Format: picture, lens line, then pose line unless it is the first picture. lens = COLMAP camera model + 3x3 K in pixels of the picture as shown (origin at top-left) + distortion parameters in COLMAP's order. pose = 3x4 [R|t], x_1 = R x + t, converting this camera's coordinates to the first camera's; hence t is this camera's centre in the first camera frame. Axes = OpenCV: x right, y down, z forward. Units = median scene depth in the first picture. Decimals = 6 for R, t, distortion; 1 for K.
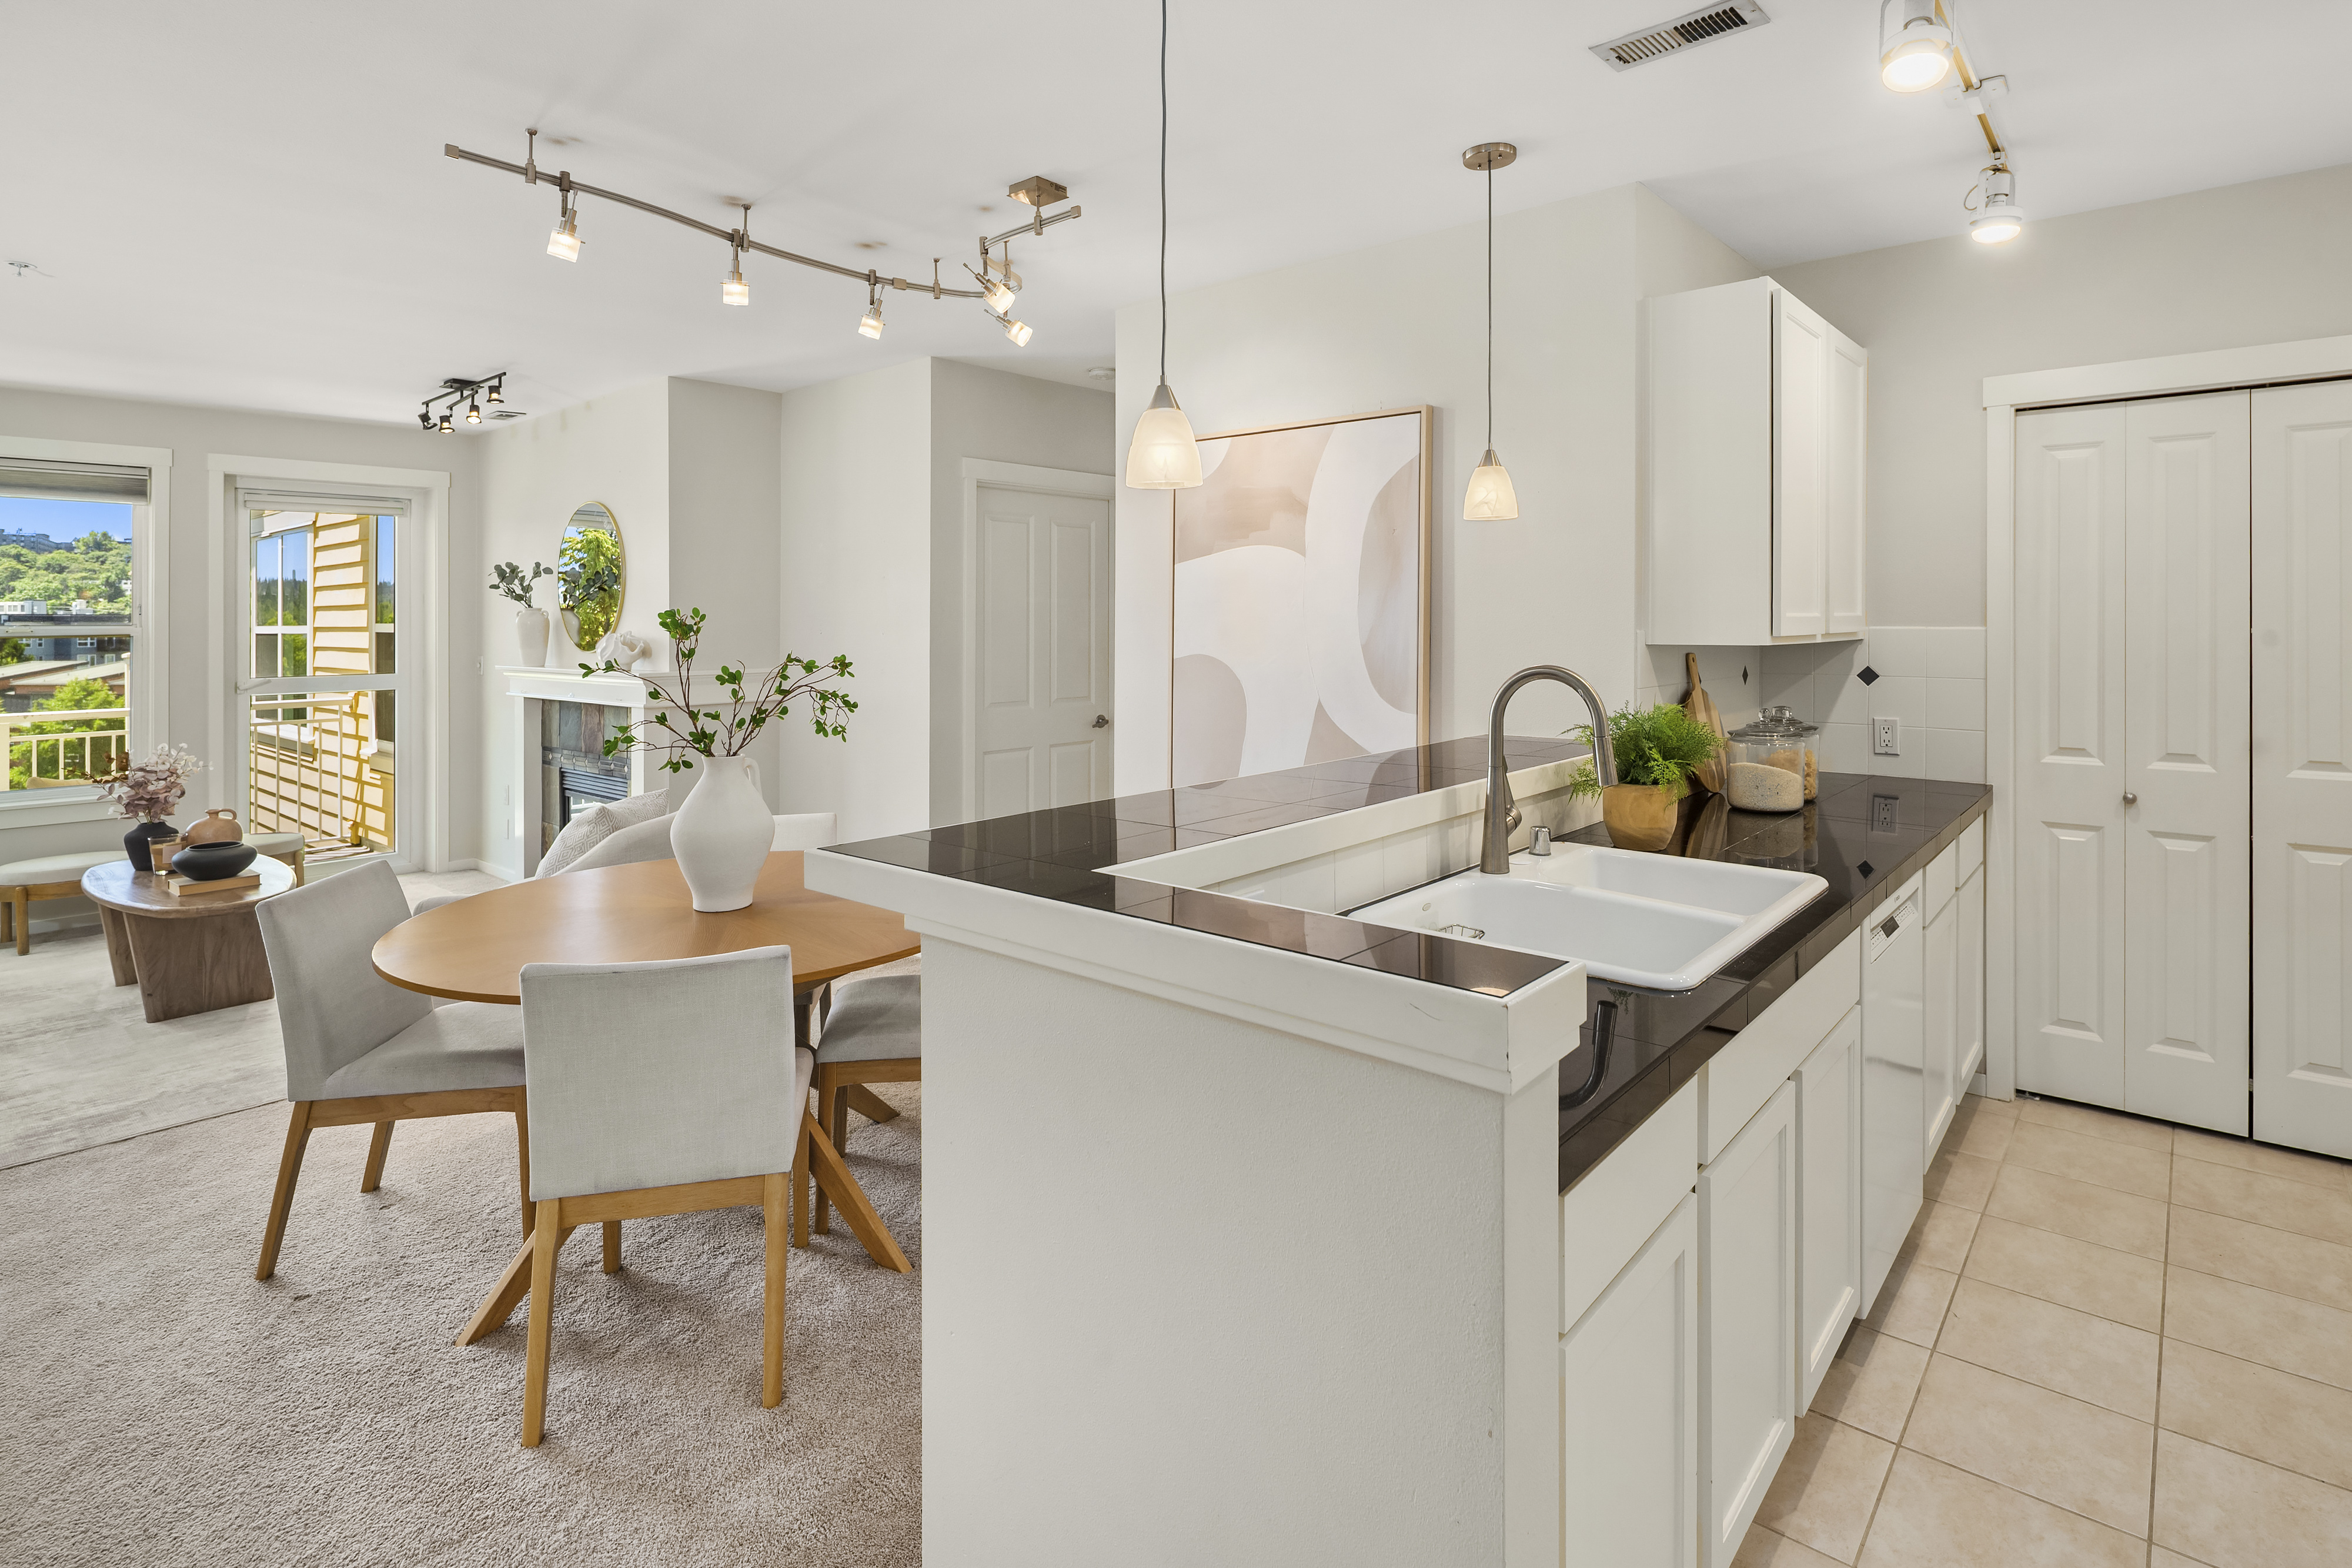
lens RADIAL K [[1141.7, 0, 1210.9], [0, 1141.7, 621.6], [0, 0, 1]] dist [0.014451, -0.007662]
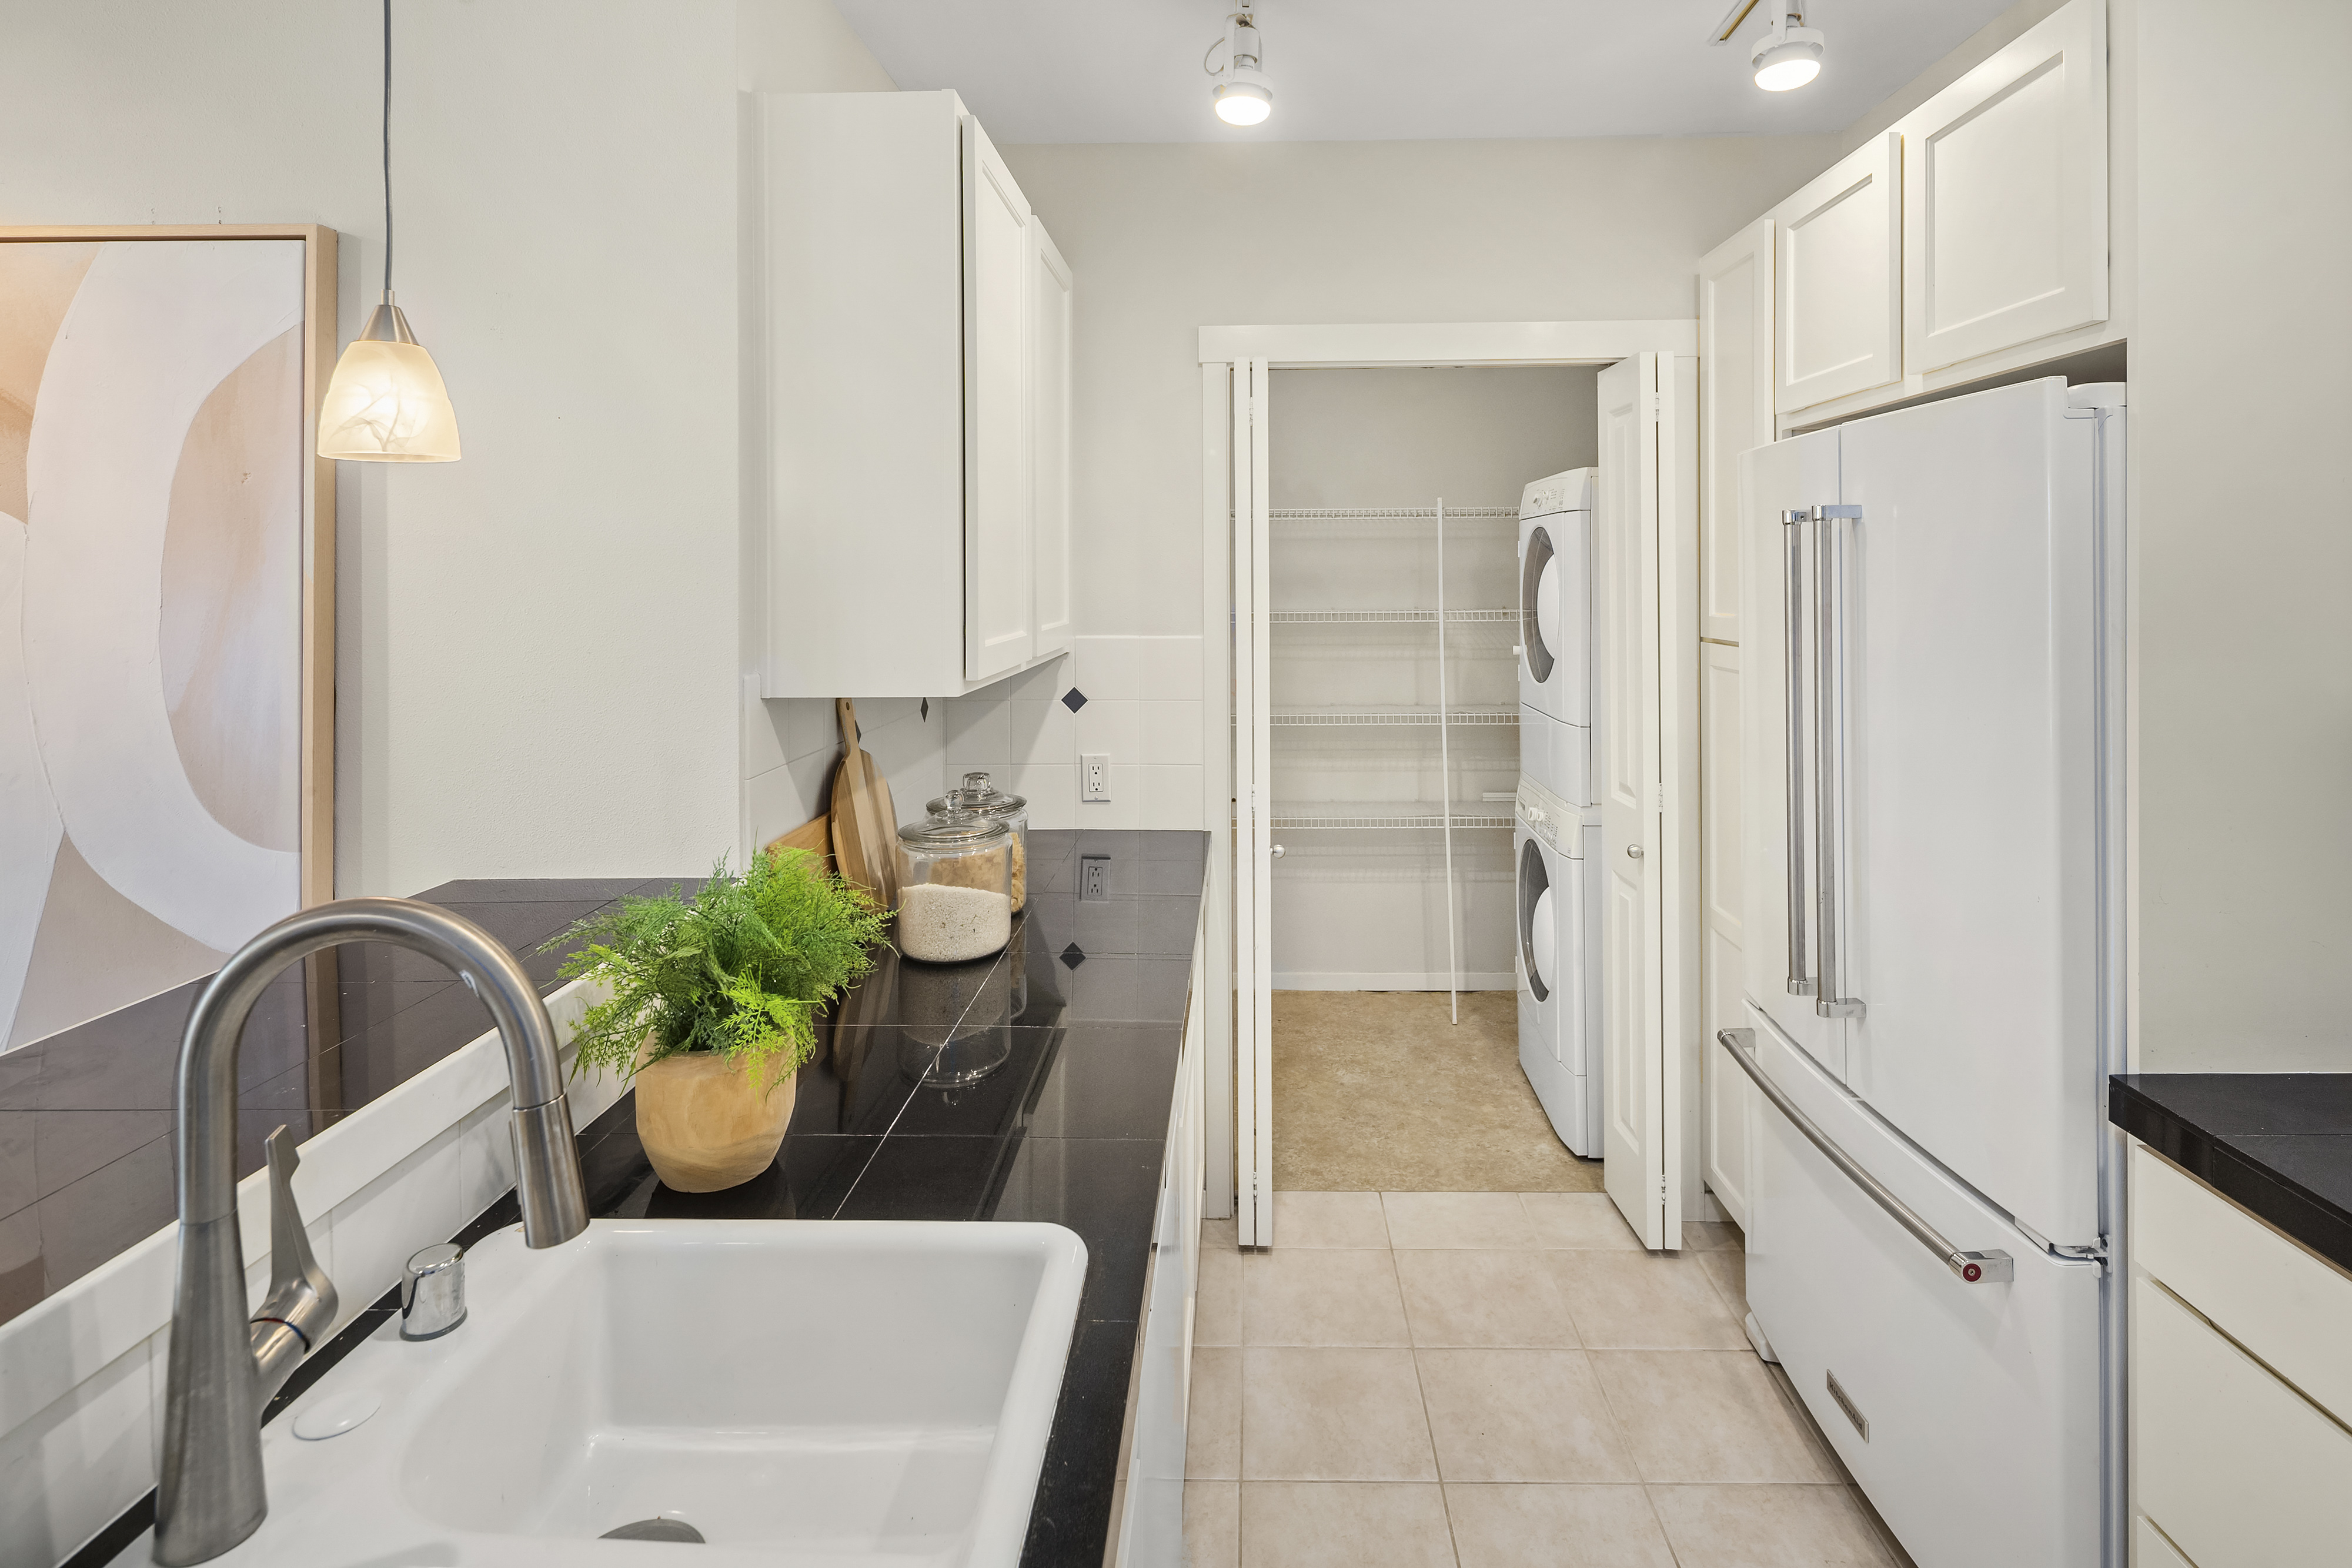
lens RADIAL K [[1140.6, 0, 1230.1], [0, 1140.6, 576.8], [0, 0, 1]] dist [-0.001287, 0.000049]
pose [[0.765358, -0.002539, 0.643600, 0.176511], [0.006441, 0.999972, -0.003715, -0.033966], [-0.643573, 0.006989, 0.765353, 0.378484]]
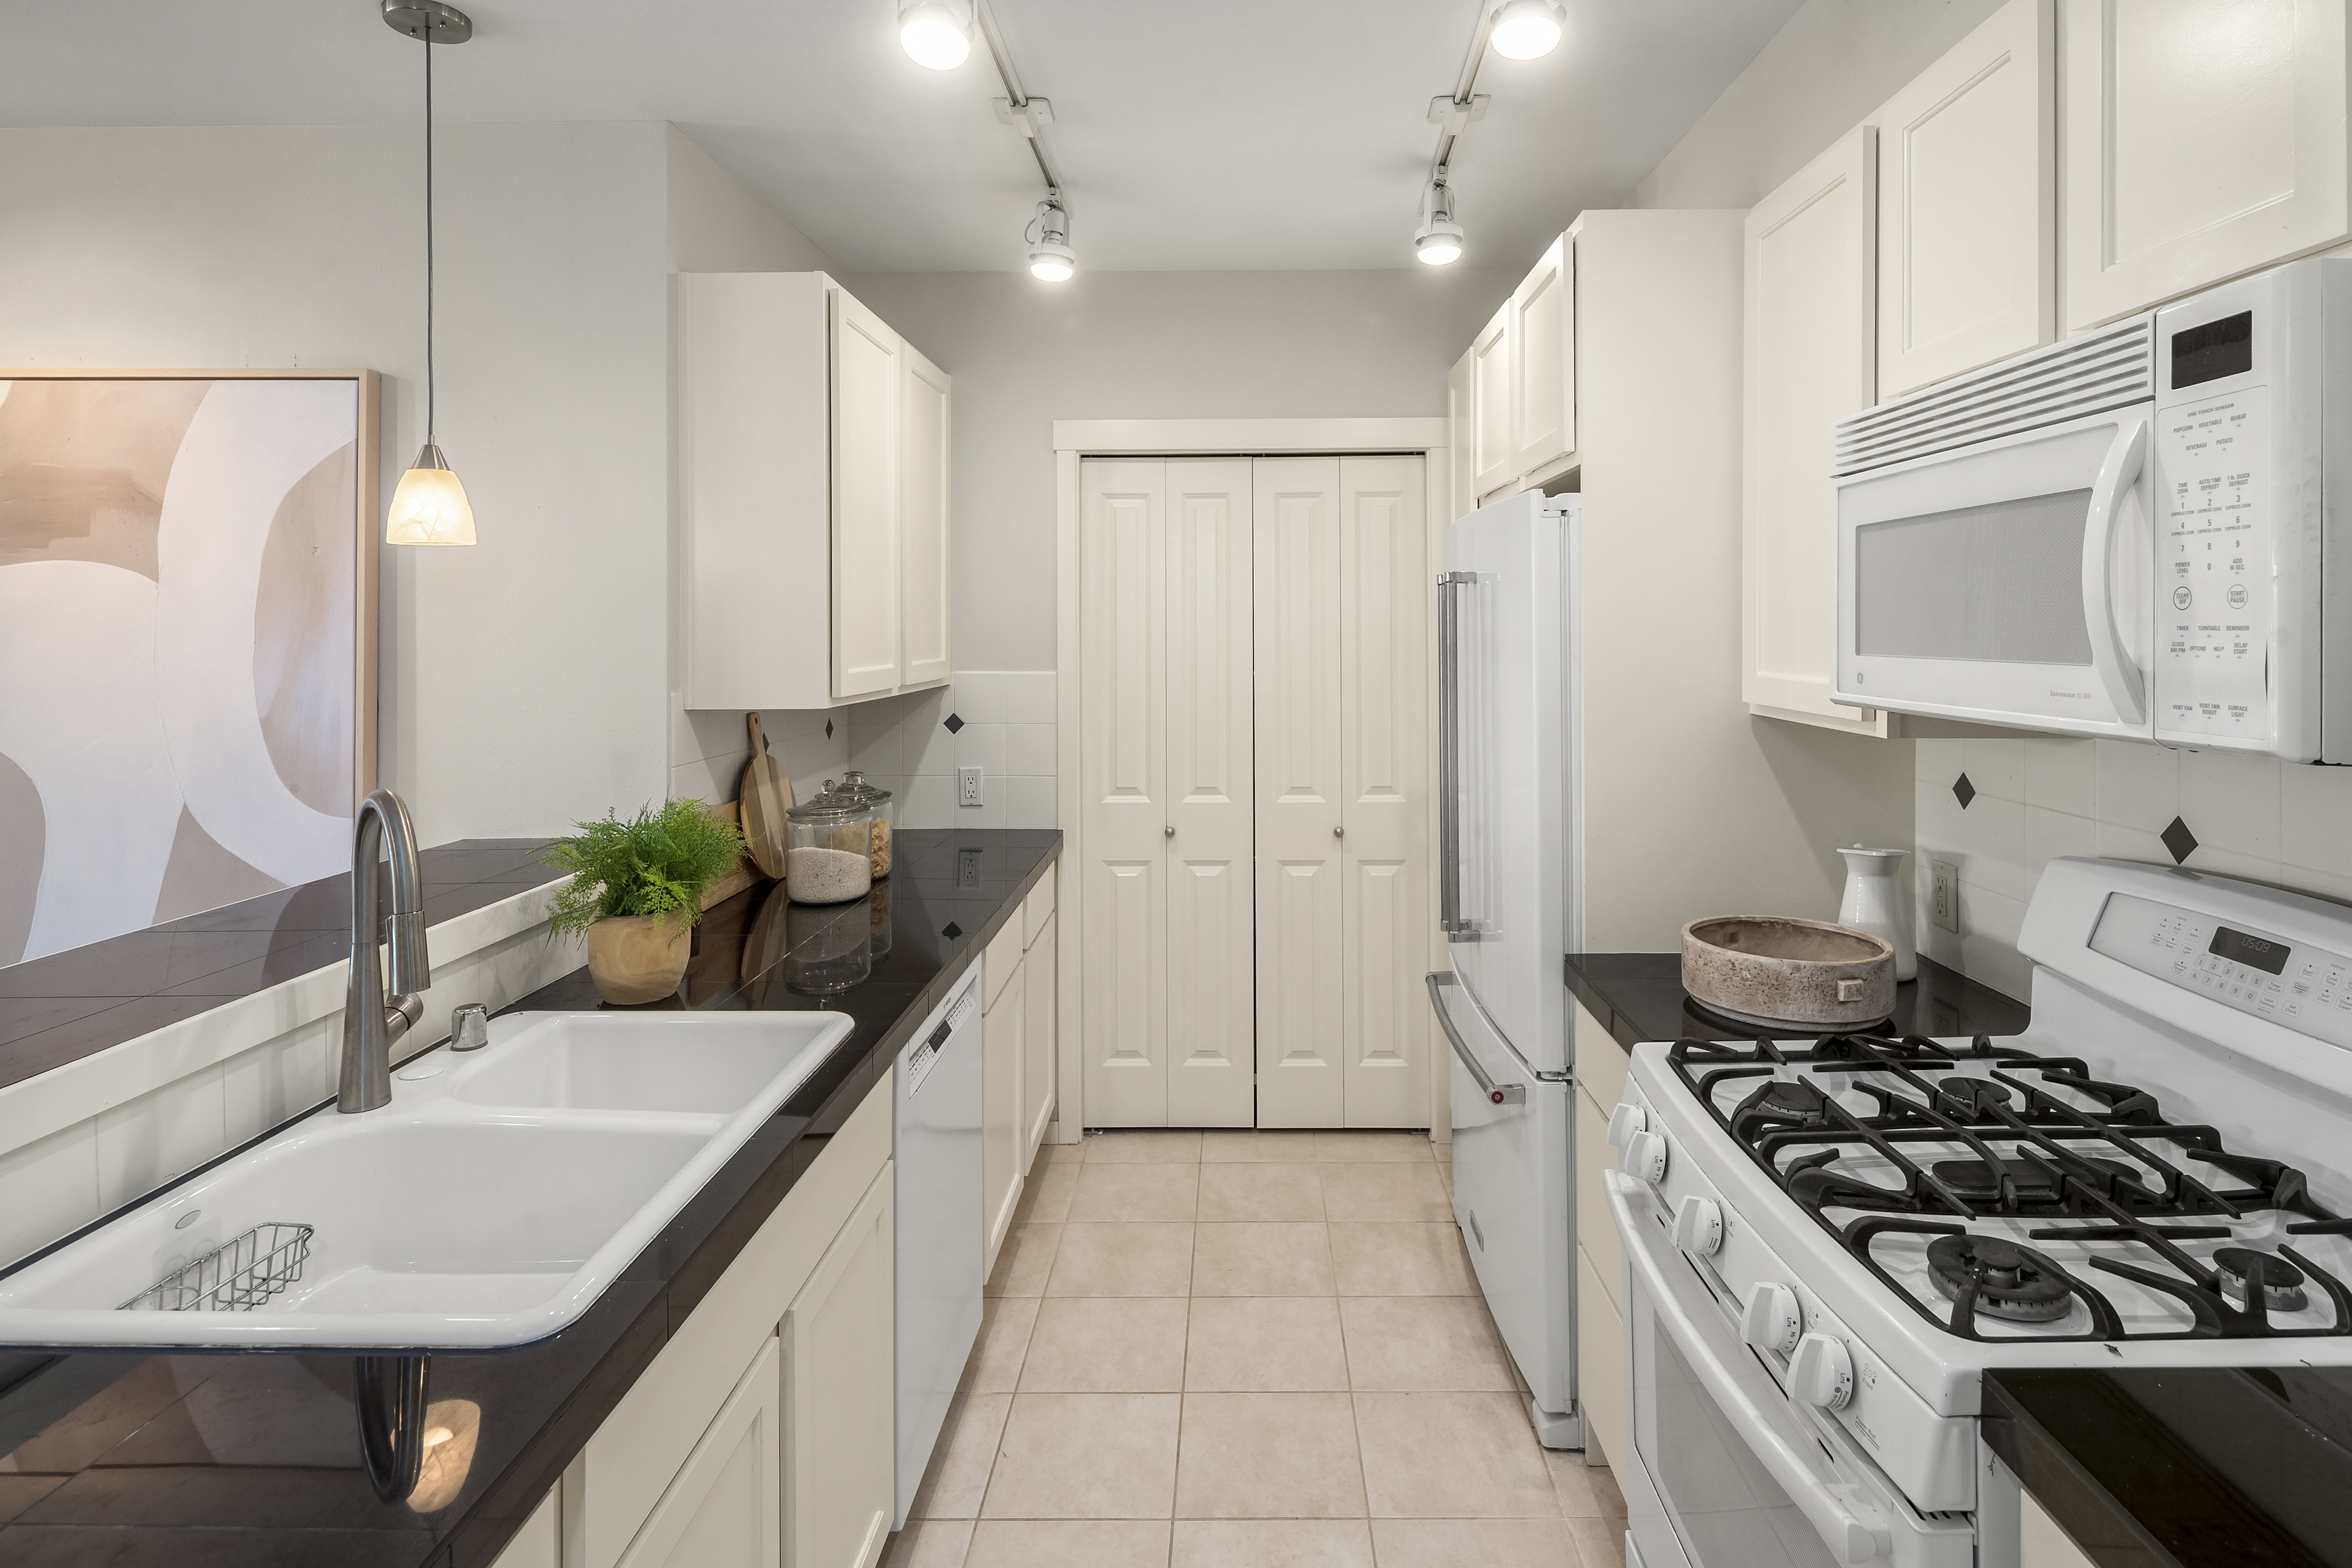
lens RADIAL K [[1185.3, 0, 1219.9], [0, 1185.3, 626.8], [0, 0, 1]] dist [-0.000703, -0.000159]
pose [[0.768900, -0.000969, 0.639368, 0.129071], [0.003716, 0.999989, -0.002953, -0.030584], [-0.639358, 0.004646, 0.768895, 0.121831]]
